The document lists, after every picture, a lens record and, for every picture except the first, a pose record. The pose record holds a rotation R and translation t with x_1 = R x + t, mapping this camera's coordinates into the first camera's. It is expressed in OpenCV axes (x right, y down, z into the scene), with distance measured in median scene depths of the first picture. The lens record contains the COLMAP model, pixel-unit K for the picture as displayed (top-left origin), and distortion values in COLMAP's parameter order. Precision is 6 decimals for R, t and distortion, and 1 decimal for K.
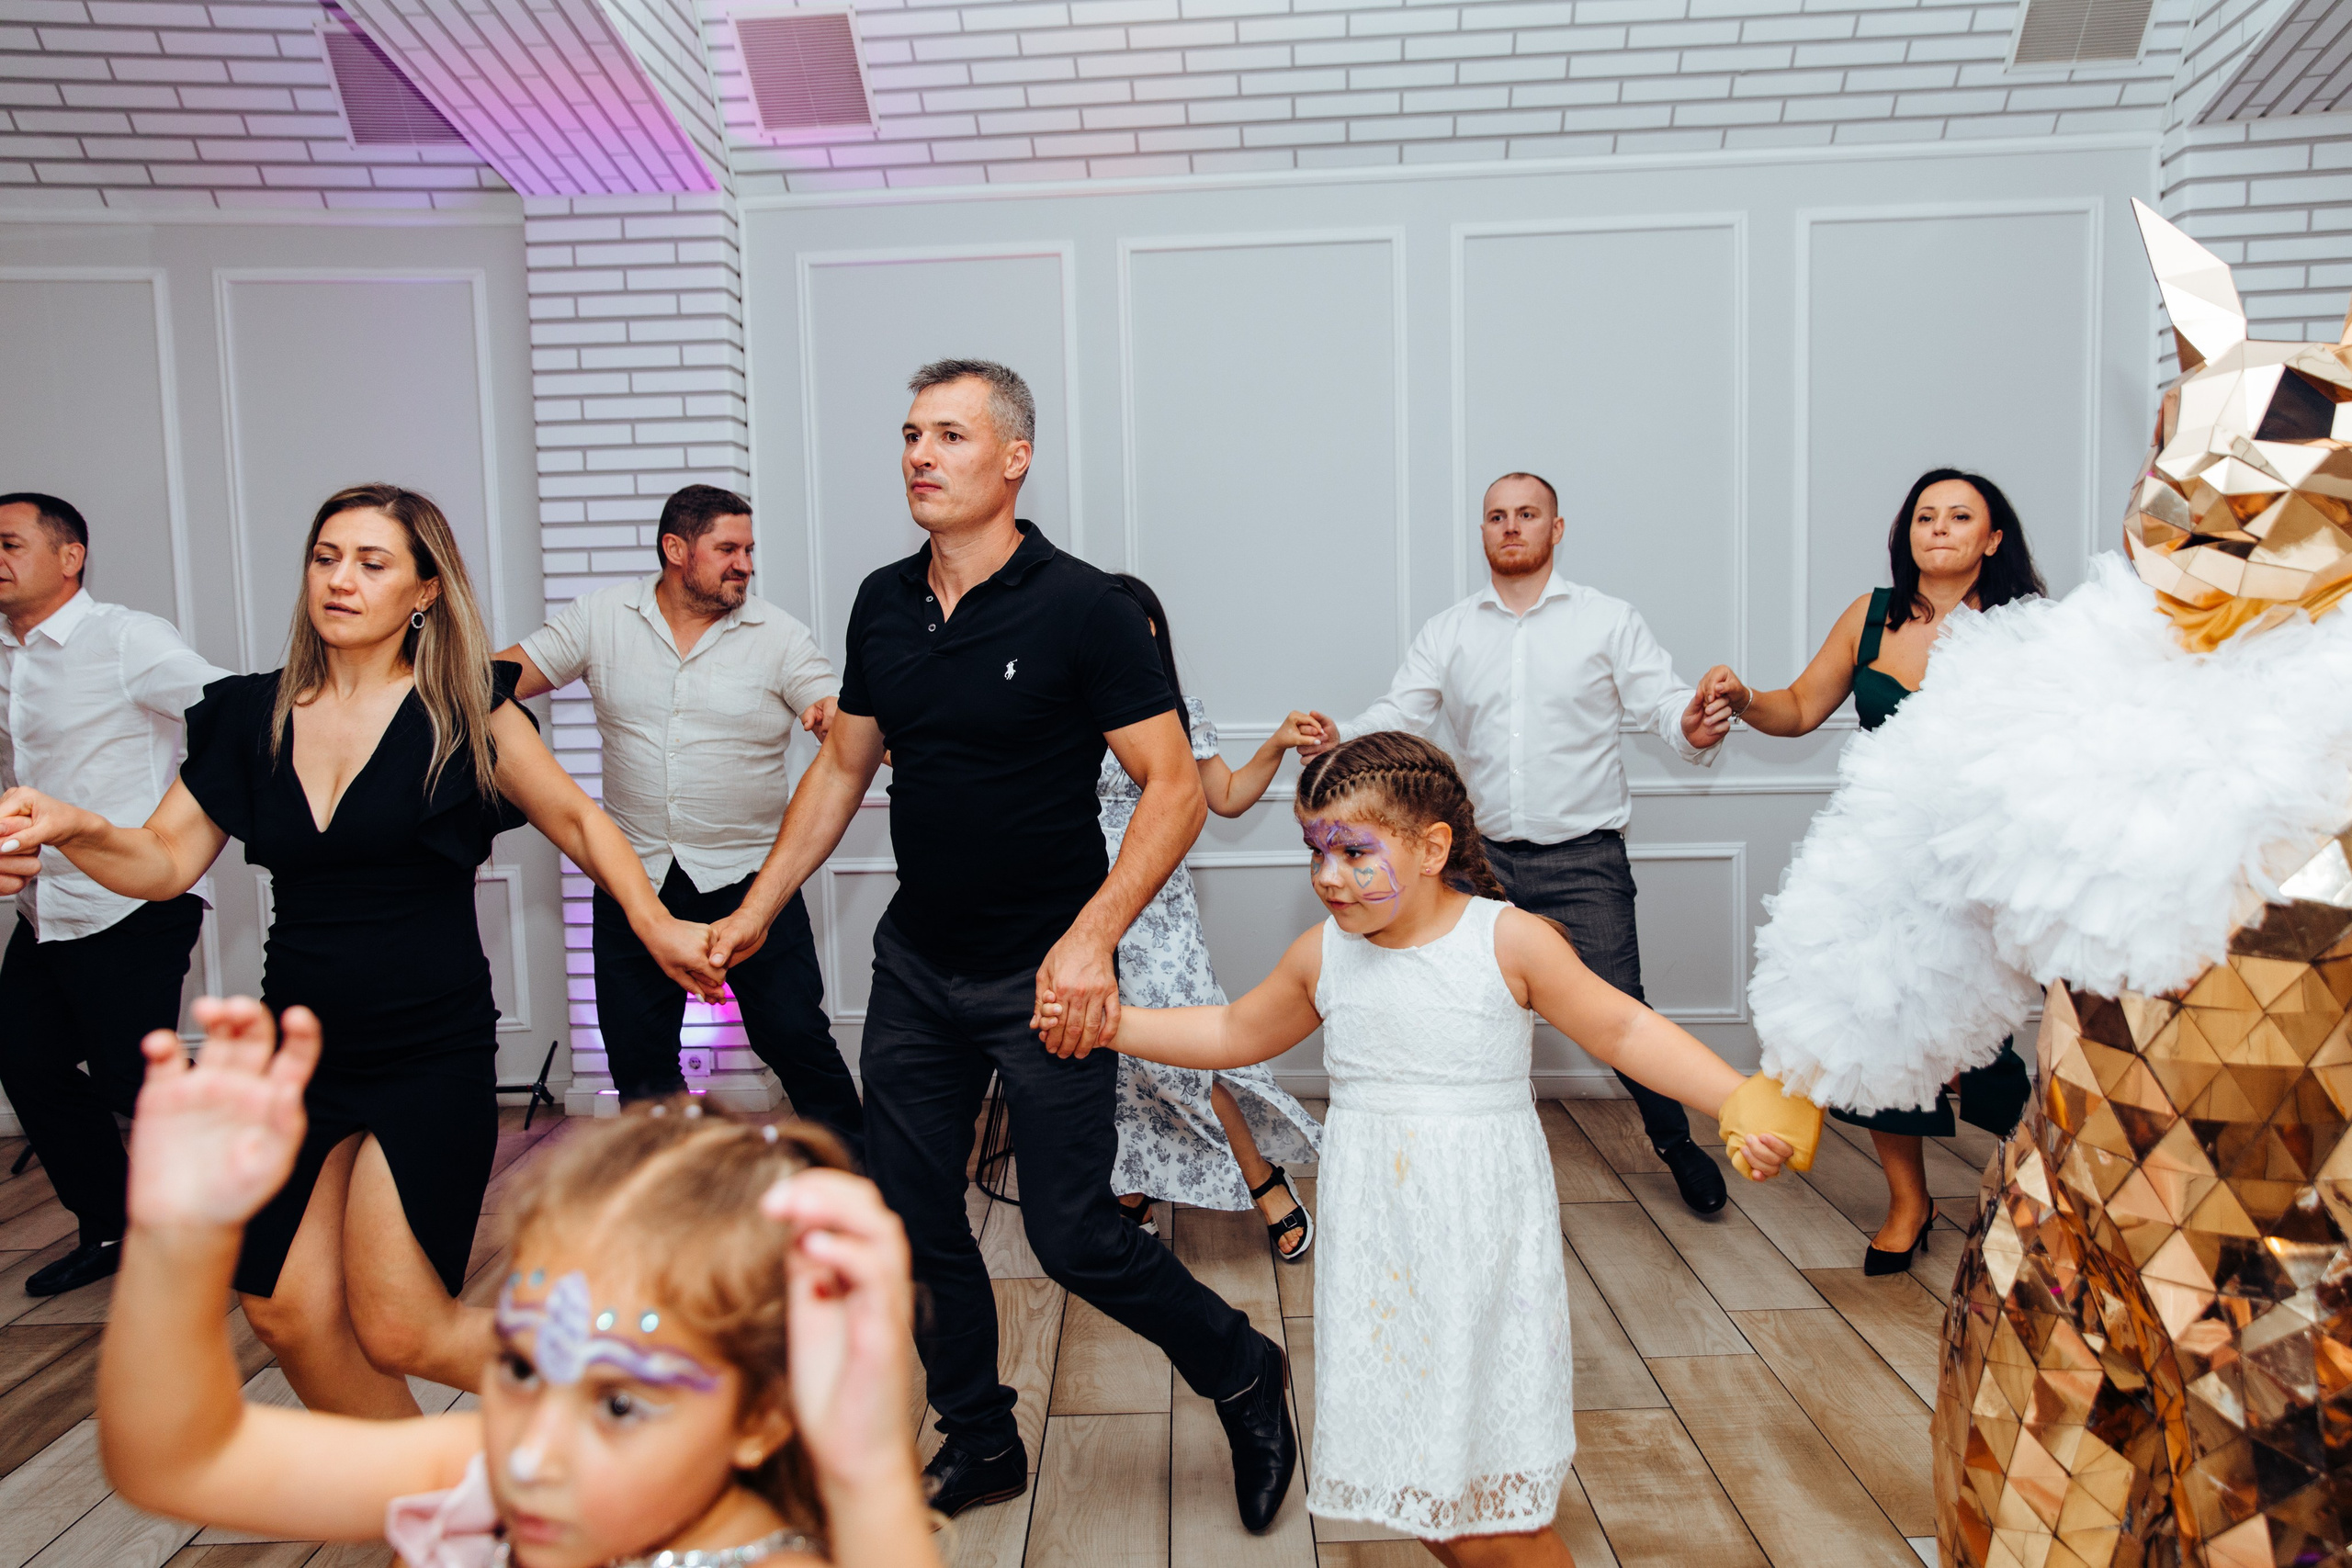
lens RADIAL K [[1810.8, 0, 1195.0], [0, 1810.8, 768.6], [0, 0, 1]] dist [-0.008913, 0.014443]
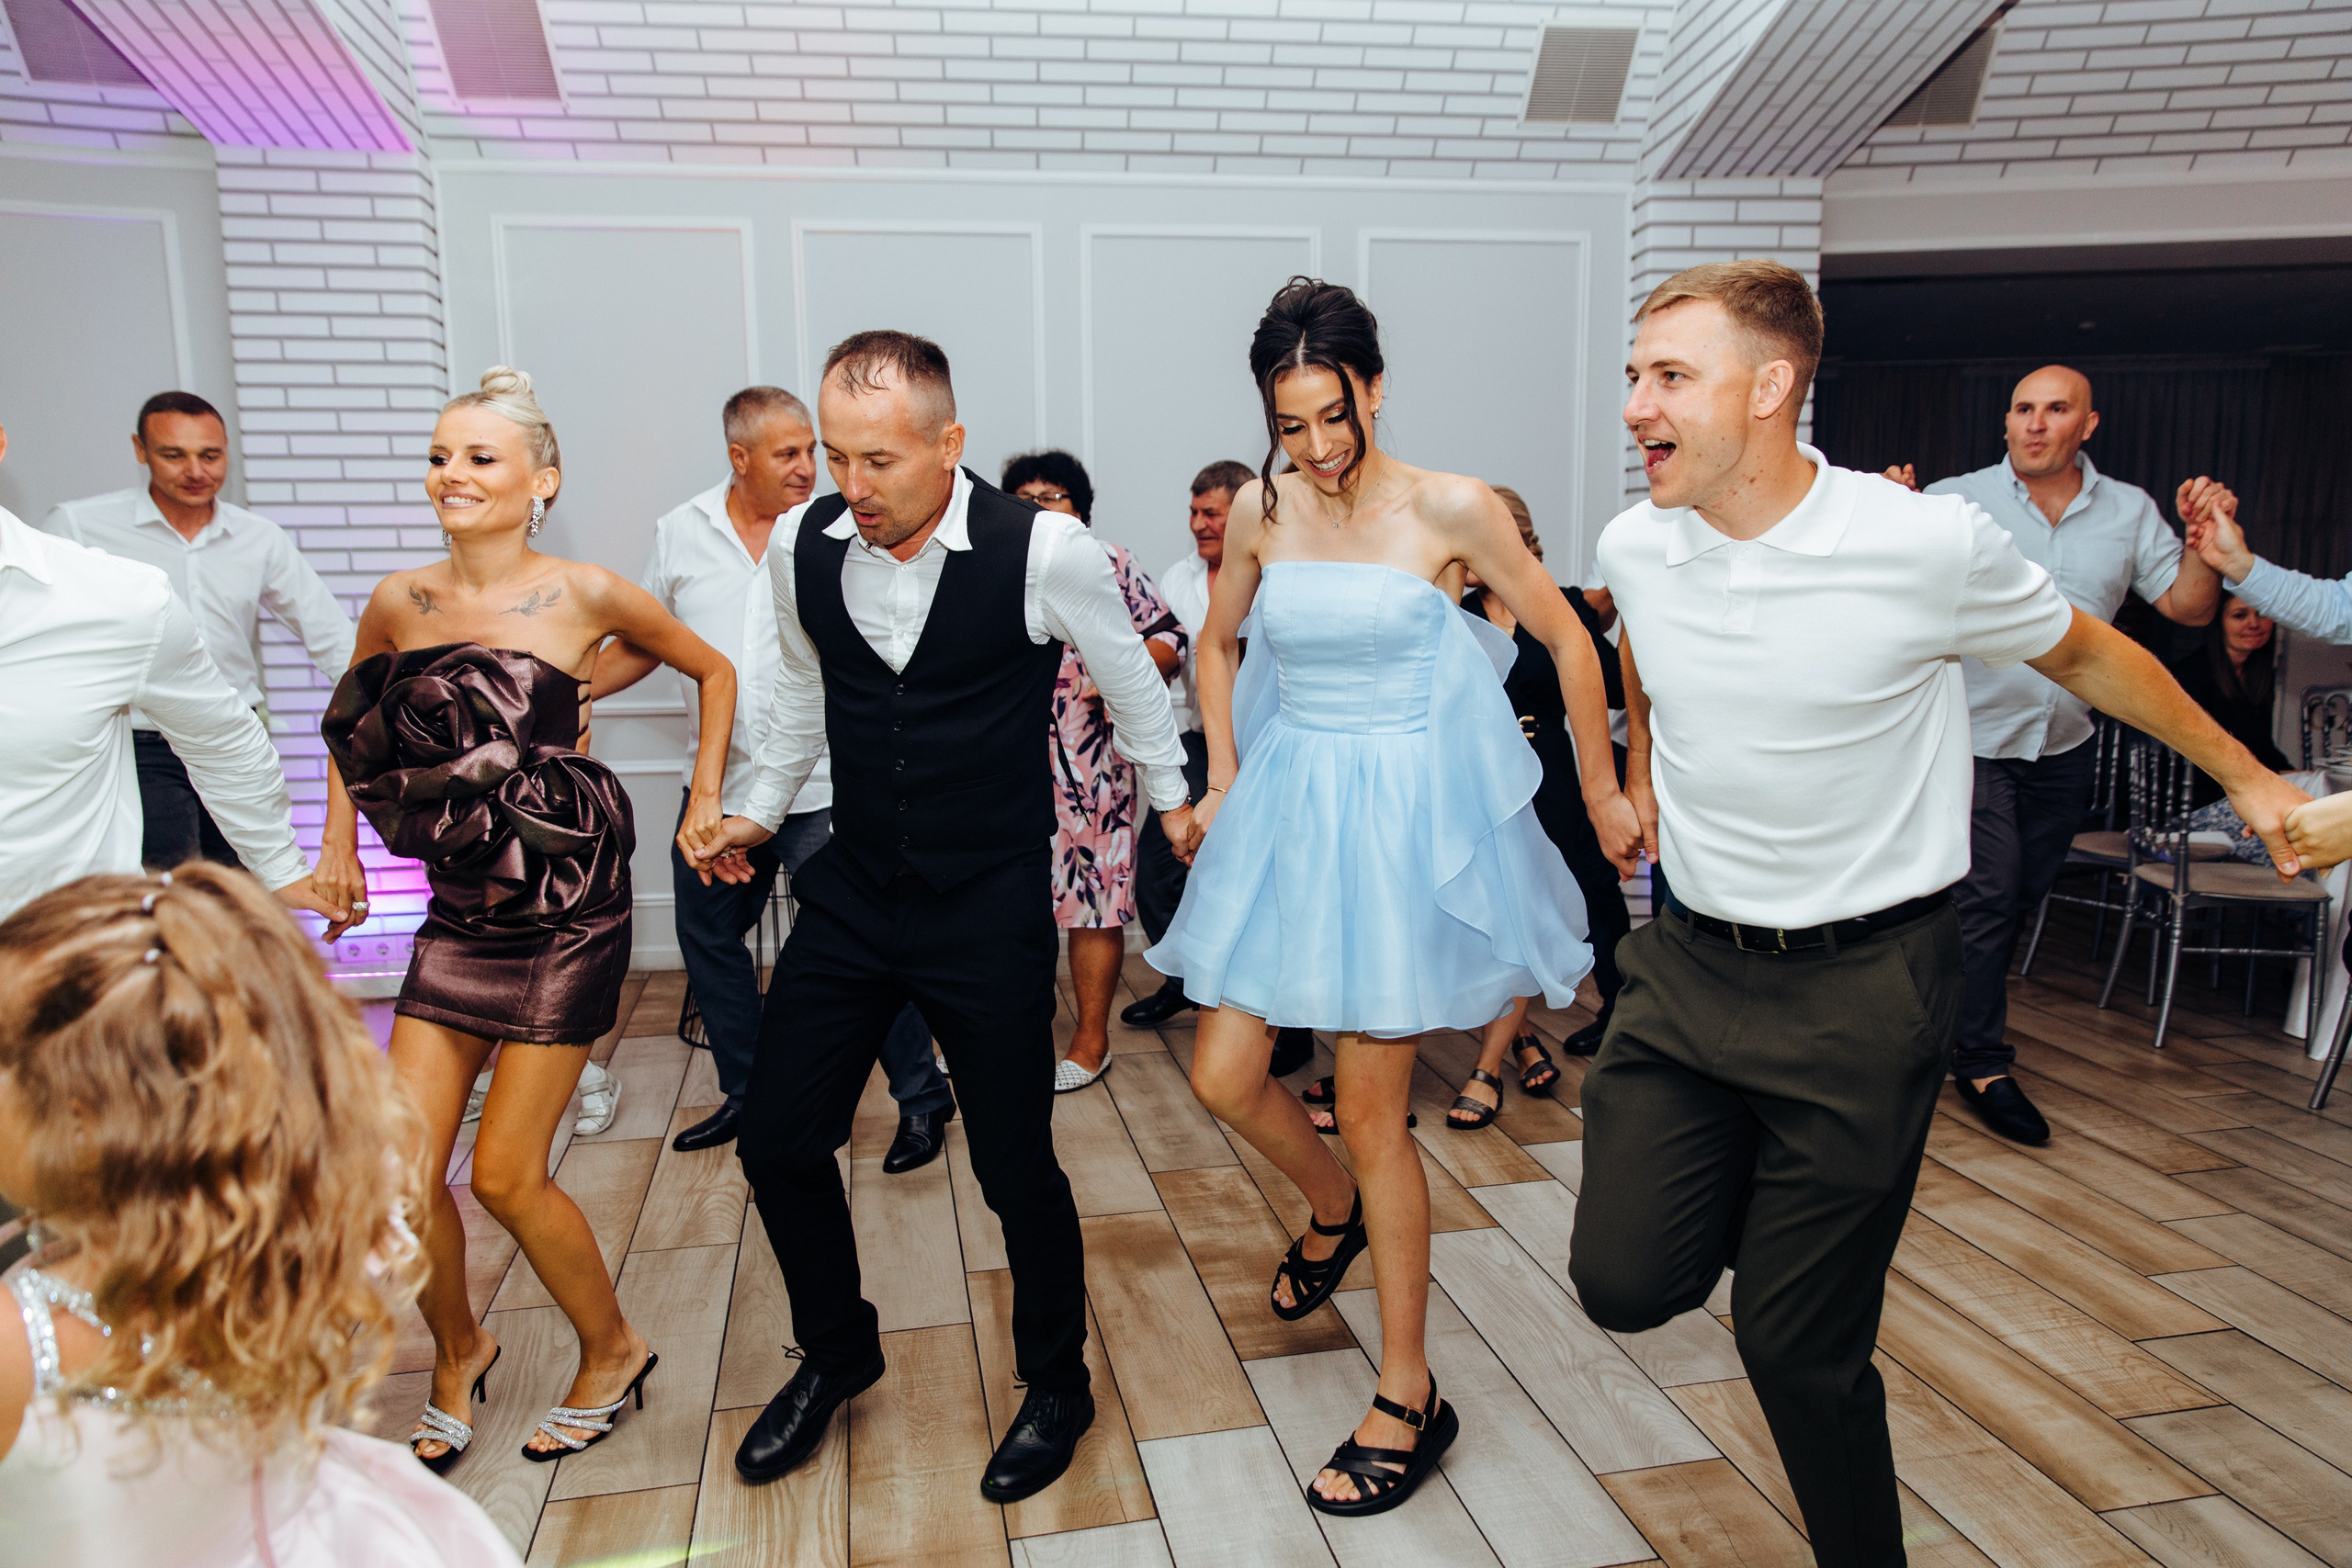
lens RADIAL K [[1631.8, 0, 1211.2], [0, 1631.8, 796.8], [0, 0, 1]] dist [0.003034, 0.012154]
pose [[0.979348, -0.012438, 0.201799, 0.004620], [0.000935, 0.998374, 0.056999, 0.014032], [-0.202180, -0.055633, 0.977767, -0.089708]]
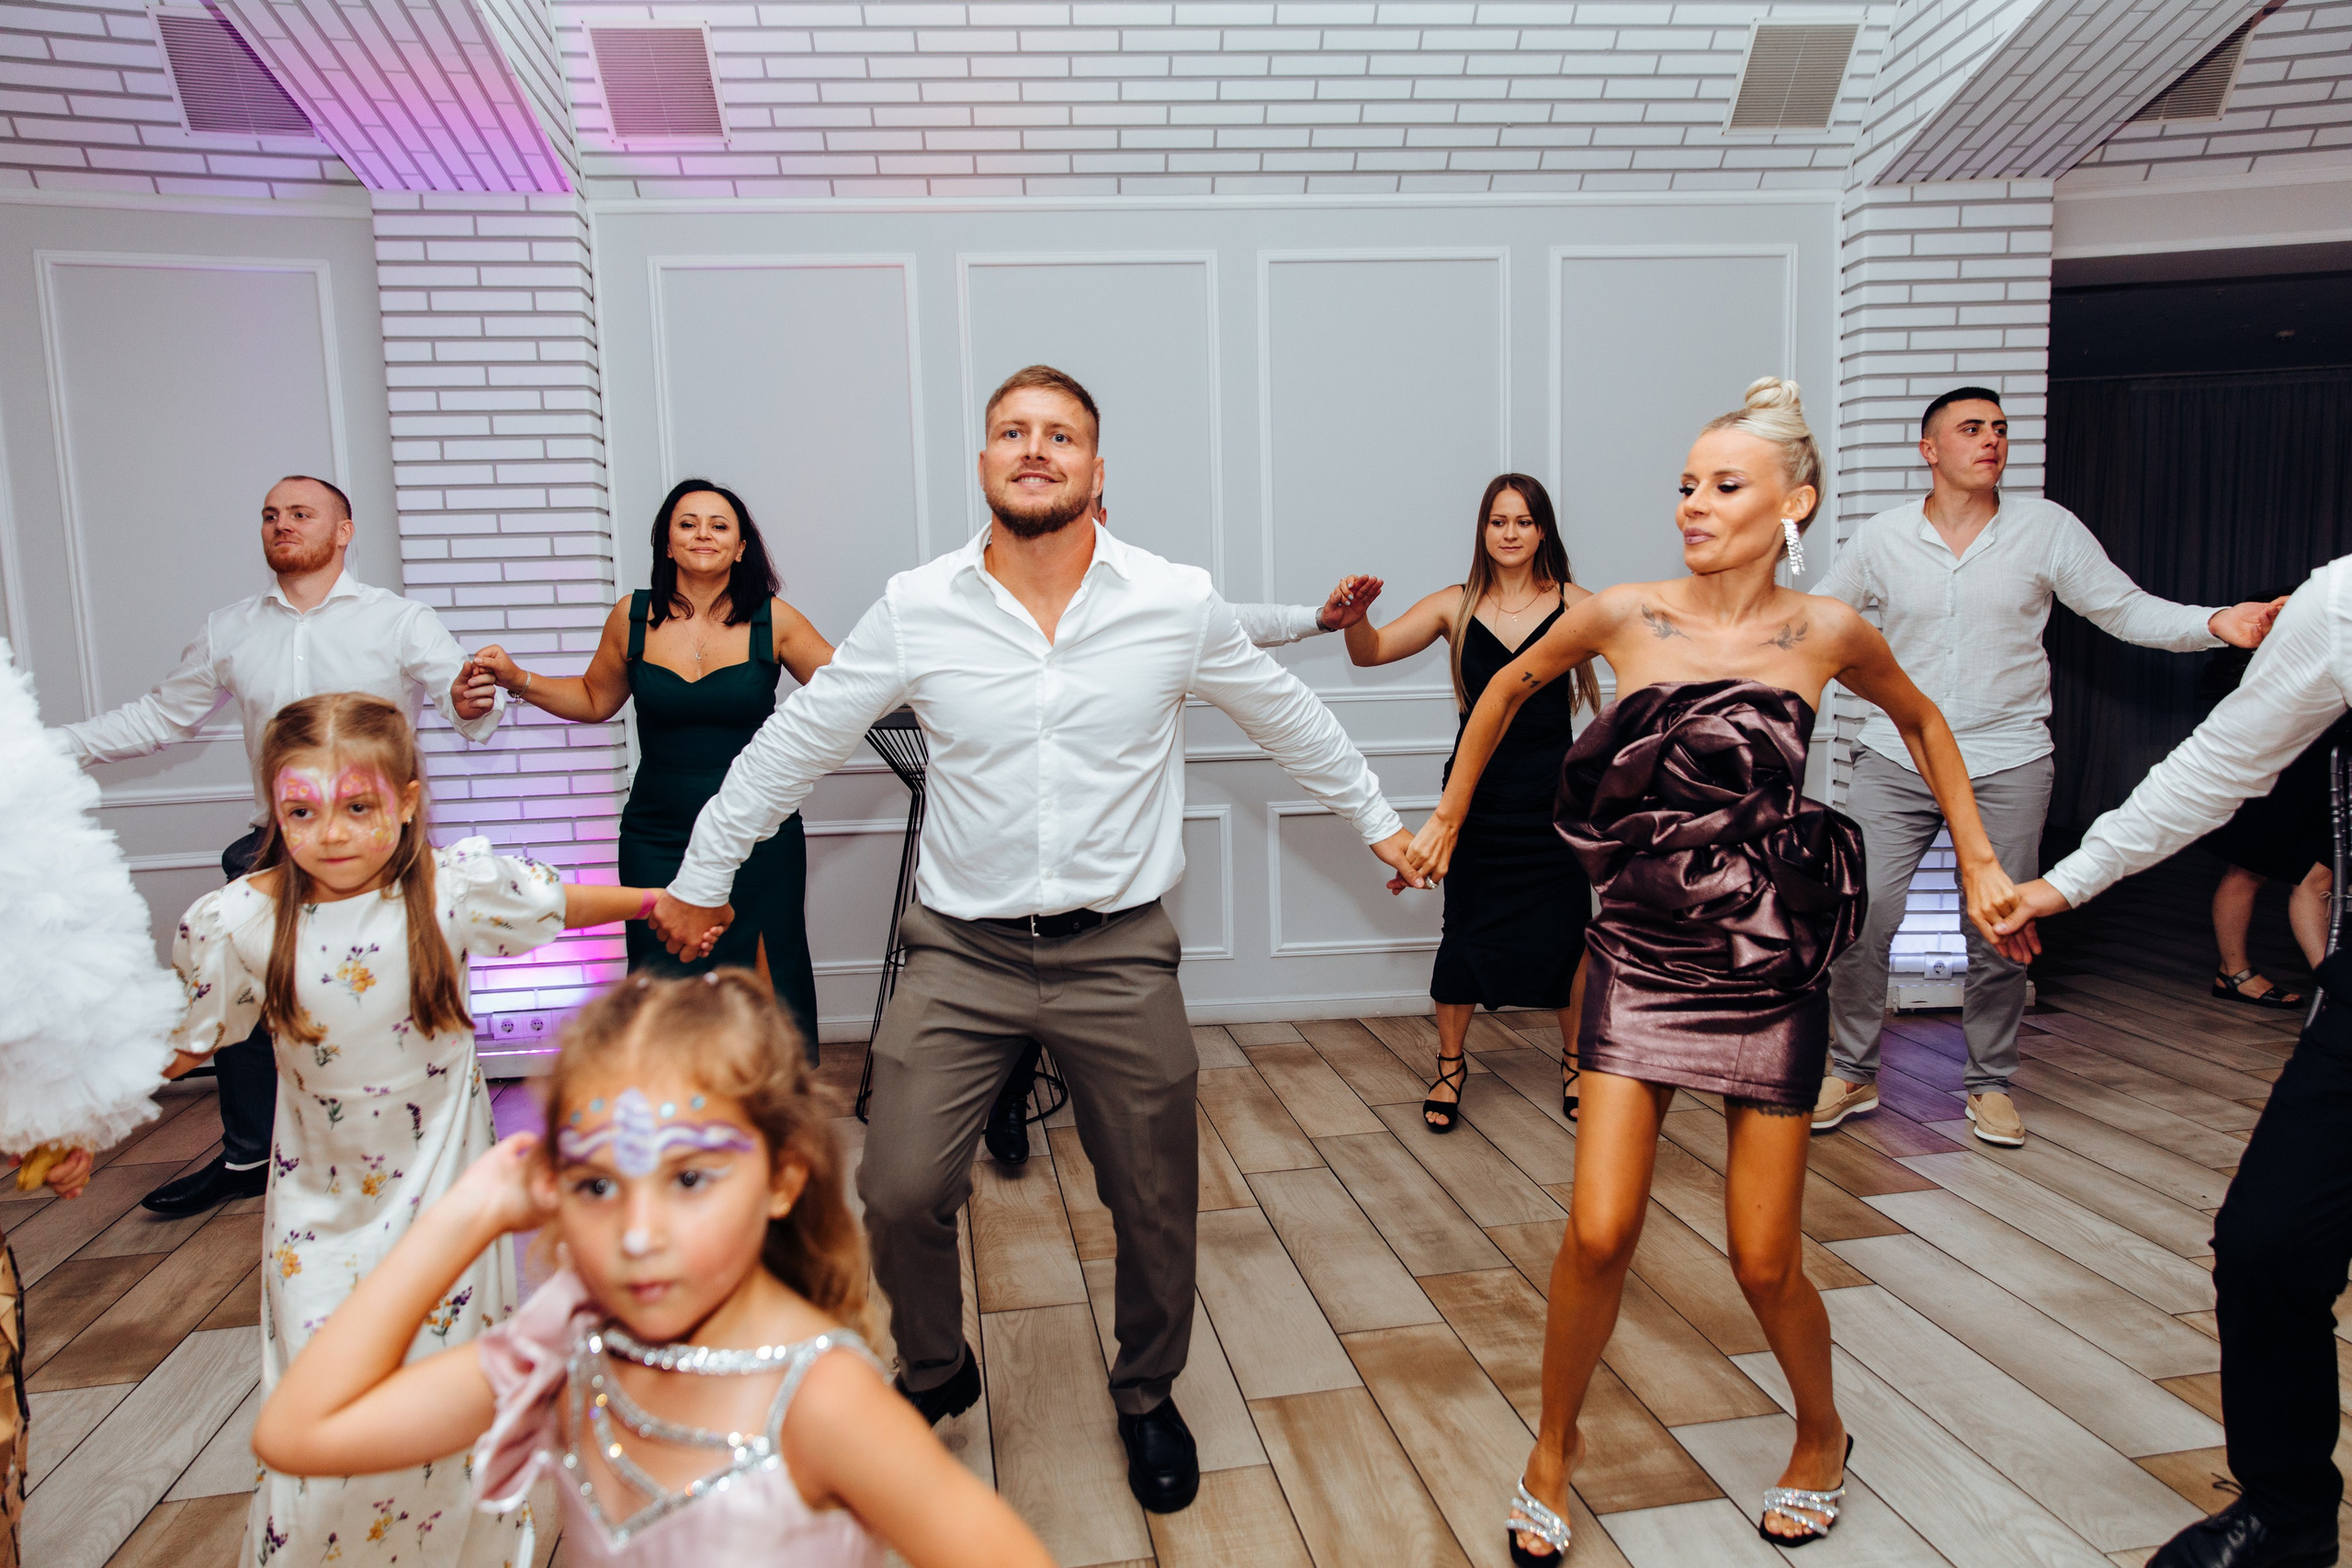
lens RADIAL K [[1631.8, 0, 1195.2], [0, 1631.8, 790.4], [0, 0, 1]] dist [0.003034, 0.012154]
pose [[0.985764, -0.021420, 0.166764, -0.075582], [0.016919, 0.999454, 0.028367, 0.006241], [-0.167281, -0.025142, 0.985589, -0.004030]]
